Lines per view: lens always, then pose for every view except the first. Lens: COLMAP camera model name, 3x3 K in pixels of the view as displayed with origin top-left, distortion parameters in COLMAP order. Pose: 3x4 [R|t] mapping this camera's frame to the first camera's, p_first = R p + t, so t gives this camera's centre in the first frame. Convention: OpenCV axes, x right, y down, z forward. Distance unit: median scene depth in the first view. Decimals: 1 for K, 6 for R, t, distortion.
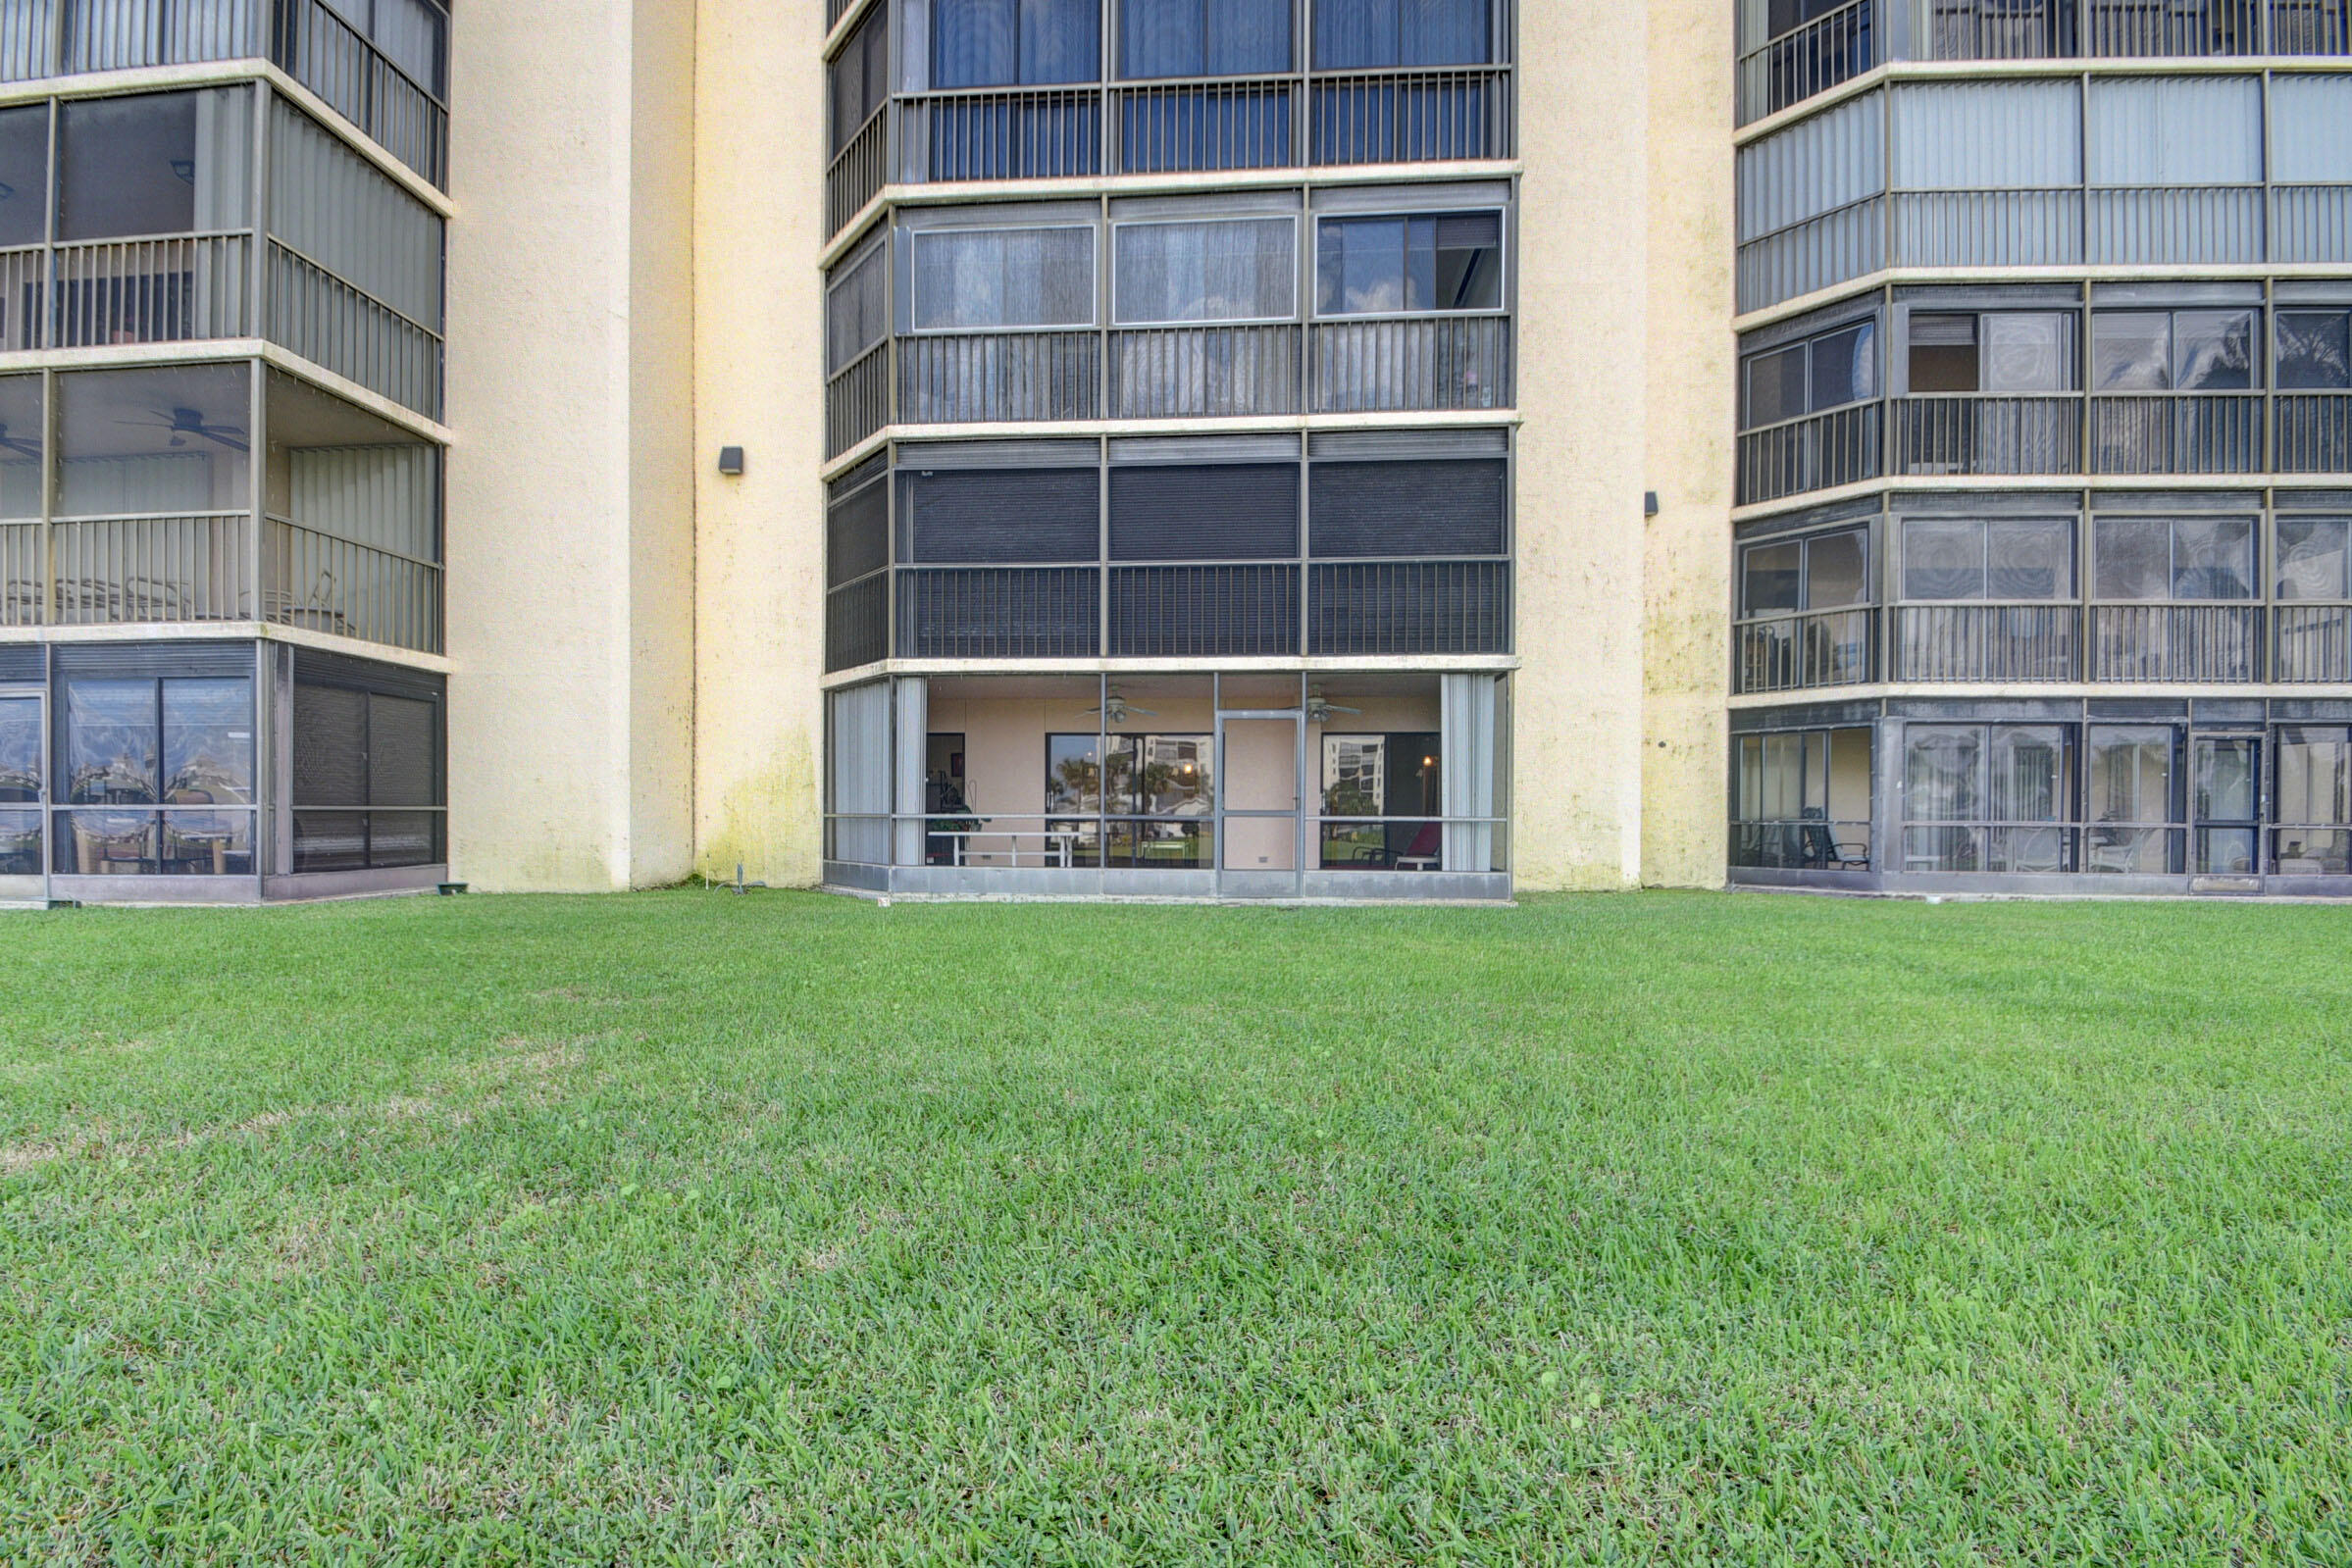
lens RADIAL K [[1033.0, 0, 1172.8], [0, 1033.0, 829.6], [0, 0, 1]] dist [0.024695, -0.022919]
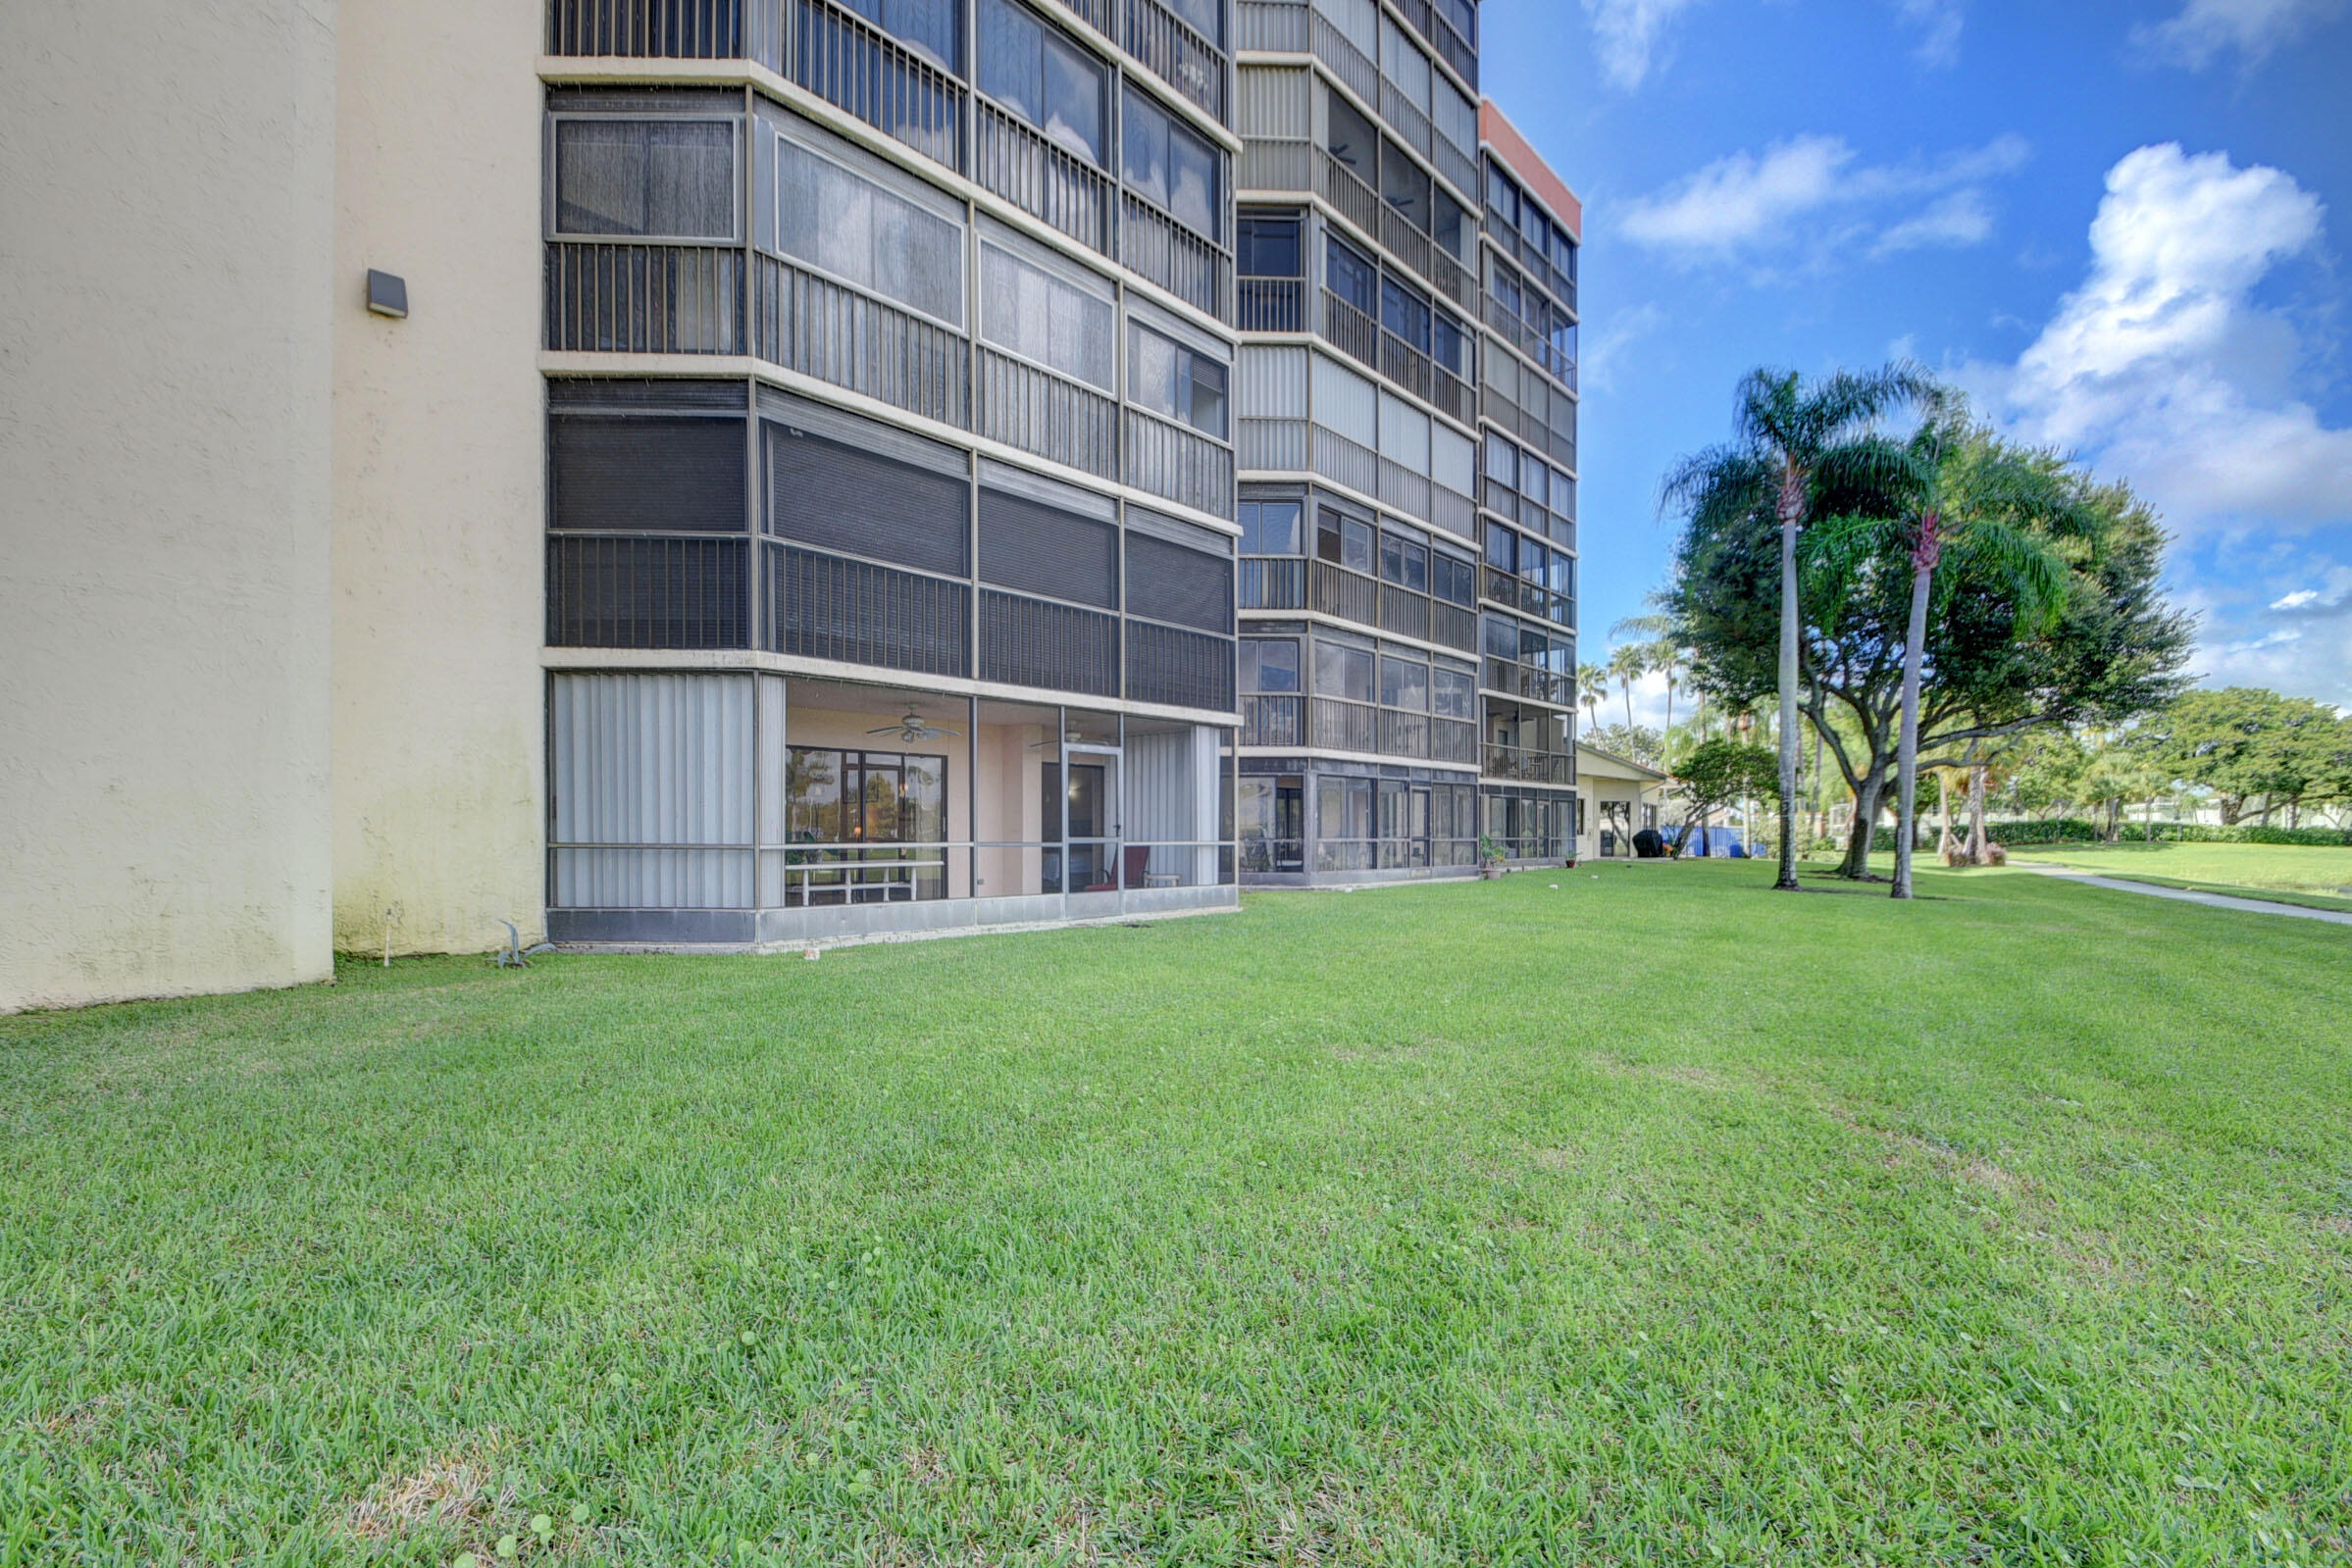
lens RADIAL K [[1033.0, 0, 1172.8], [0, 1033.0, 829.6], [0, 0, 1]] dist [0.024695, -0.022919]
pose [[0.625805, -0.002651, 0.779975, -0.628940], [0.002224, 0.999996, 0.001614, -0.024742], [-0.779976, 0.000725, 0.625809, 0.223151]]
